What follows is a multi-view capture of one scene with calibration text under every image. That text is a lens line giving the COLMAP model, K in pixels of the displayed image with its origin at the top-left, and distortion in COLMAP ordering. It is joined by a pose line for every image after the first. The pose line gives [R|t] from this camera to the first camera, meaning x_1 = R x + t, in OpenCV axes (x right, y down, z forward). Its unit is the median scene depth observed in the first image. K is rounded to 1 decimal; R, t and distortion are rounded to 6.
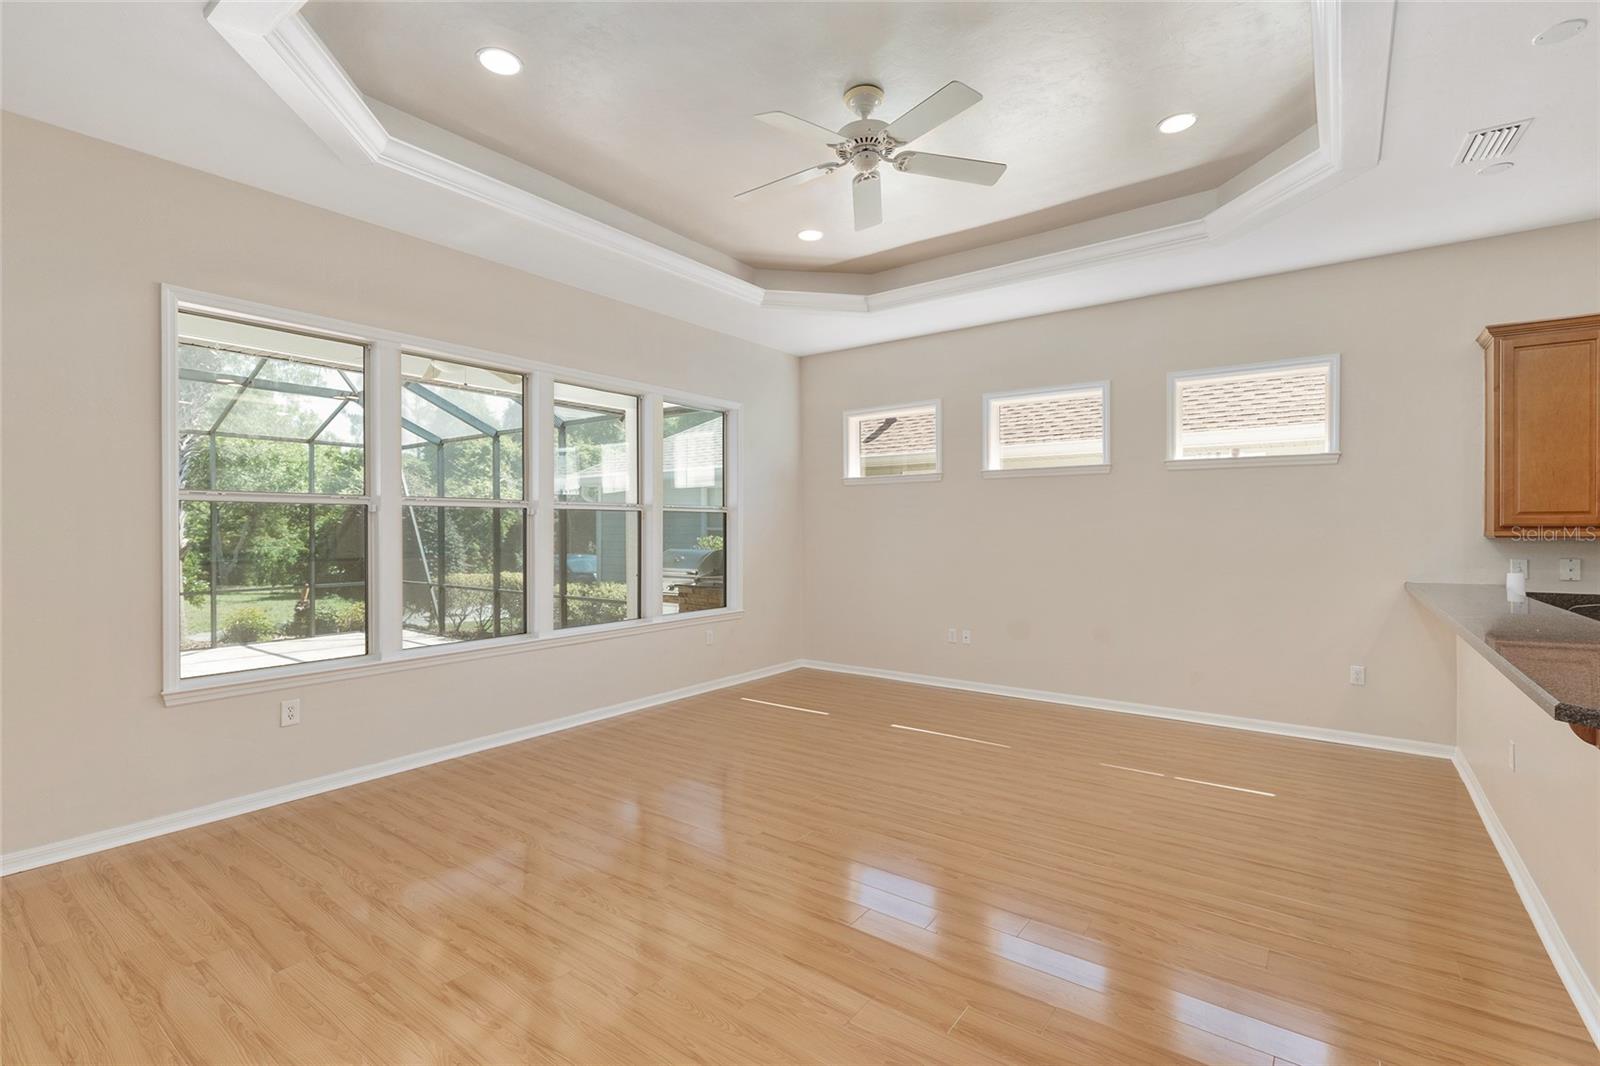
lens RADIAL K [[725.4, 0, 802.6], [0, 725.4, 532.6], [0, 0, 1]] dist [-0.001257, -0.000024]
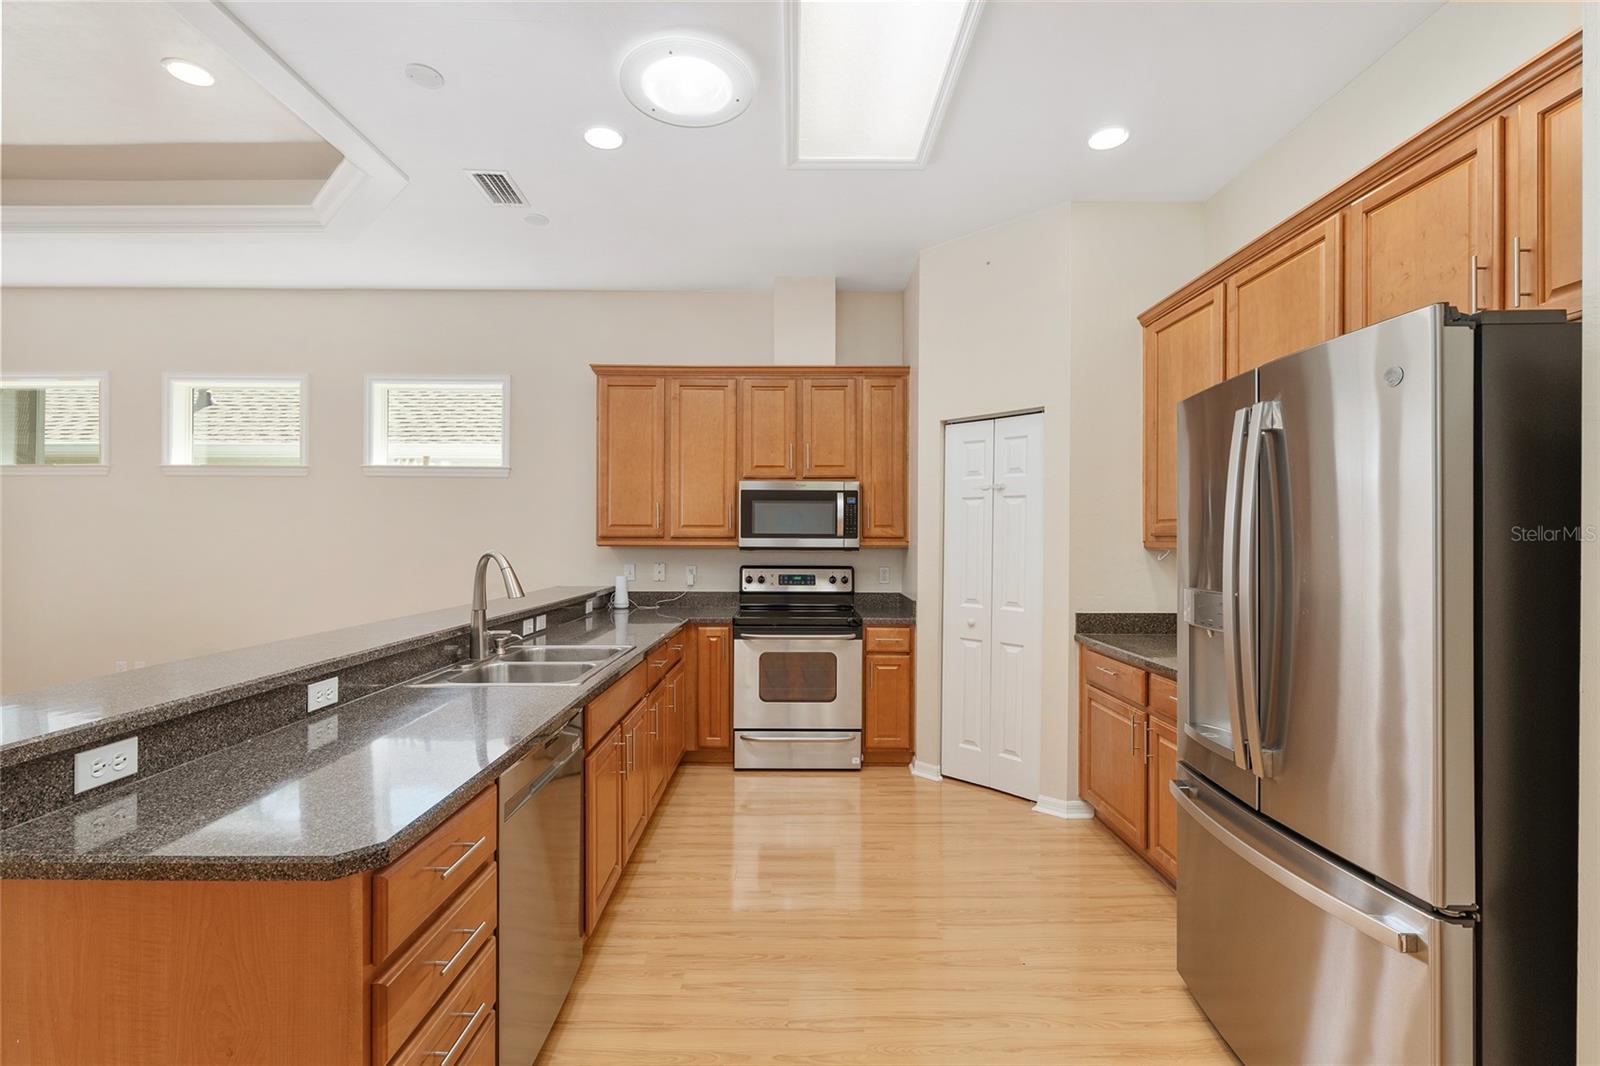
lens RADIAL K [[703.1, 0, 801.4], [0, 703.1, 537.4], [0, 0, 1]] dist [-0.001293, -0.000067]
pose [[0.801267, 0.006576, 0.598271, 0.420747], [-0.002343, 0.999966, -0.007853, 0.000409], [-0.598302, 0.004890, 0.801256, -0.080528]]
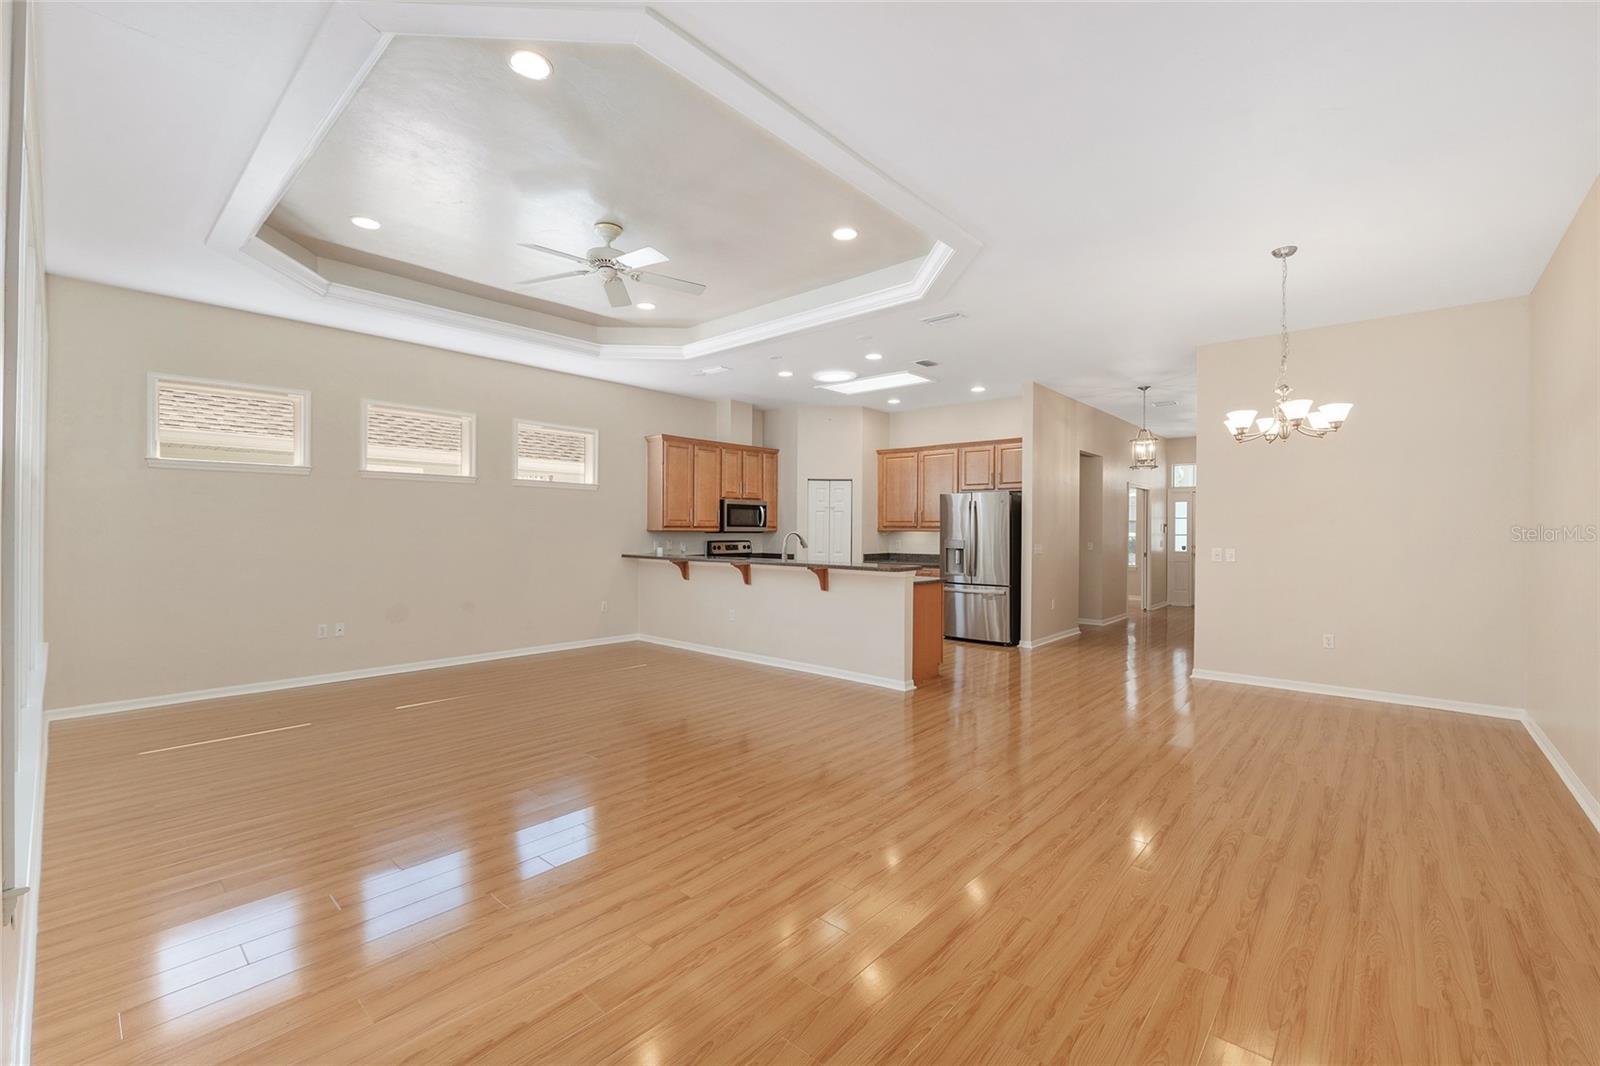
lens RADIAL K [[667.8, 0, 800.0], [0, 667.8, 533.0], [0, 0, 1]] dist [-0.006635, -0.000166]
pose [[0.086222, -0.002013, 0.996274, -0.787423], [0.000099, 0.999998, 0.002012, 0.006320], [-0.996276, -0.000074, 0.086222, 0.322891]]
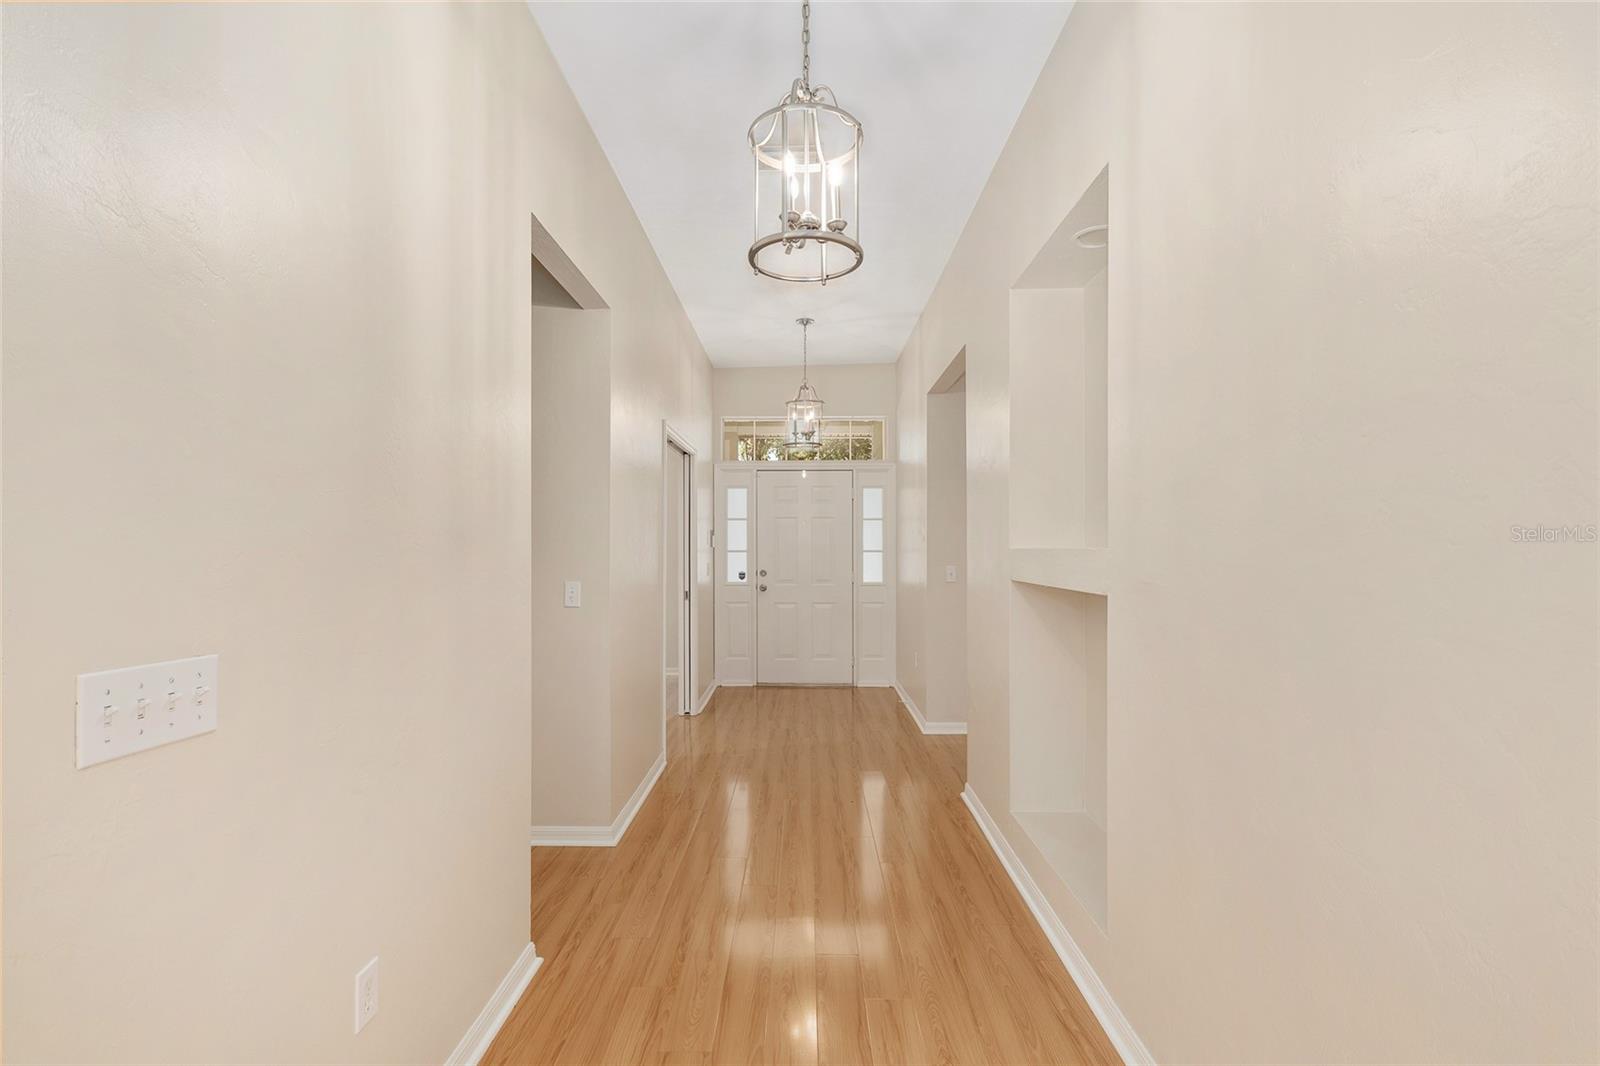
lens RADIAL K [[724.4, 0, 797.3], [0, 724.4, 537.5], [0, 0, 1]] dist [-0.002572, -0.000297]
pose [[-0.587307, 0.011227, 0.809286, 0.526905], [0.007148, 0.999937, -0.008685, 0.005305], [-0.809332, 0.000684, -0.587351, -0.115760]]
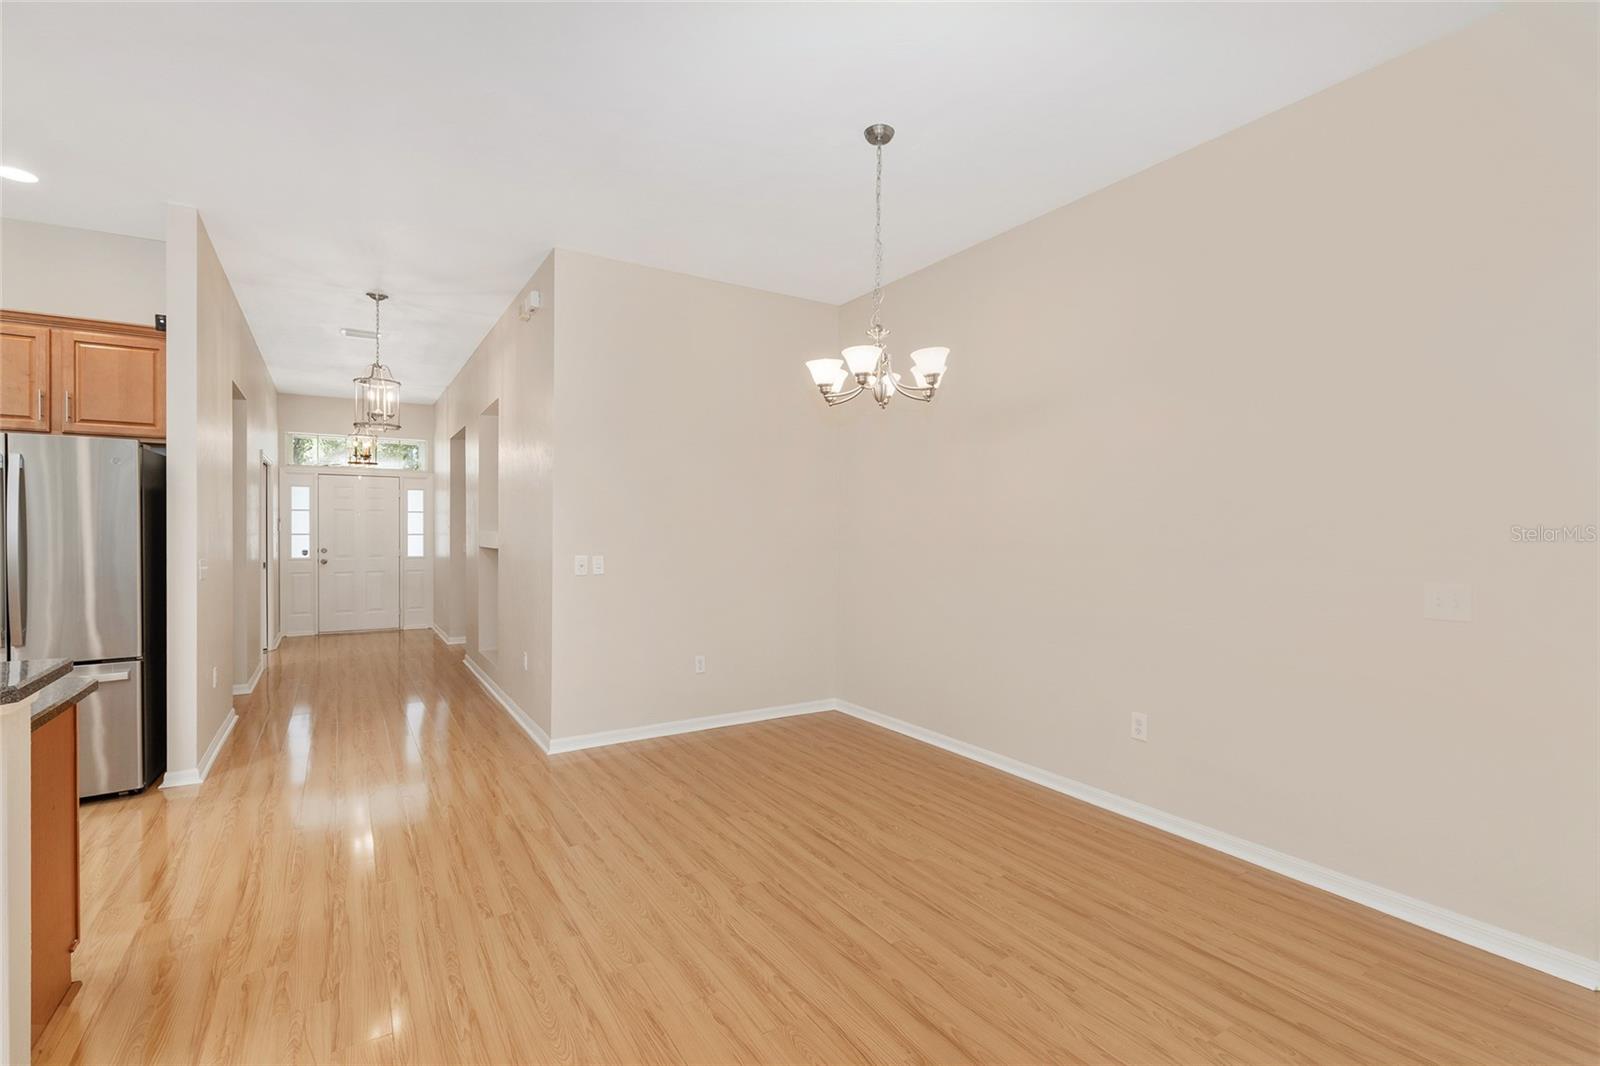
lens RADIAL K [[724.4, 0, 797.3], [0, 724.4, 537.5], [0, 0, 1]] dist [-0.002572, -0.000297]
pose [[-0.933064, -0.004929, 0.359677, -0.106460], [0.000174, 0.999900, 0.014155, 0.001259], [-0.359711, 0.013271, -0.932969, 0.411813]]
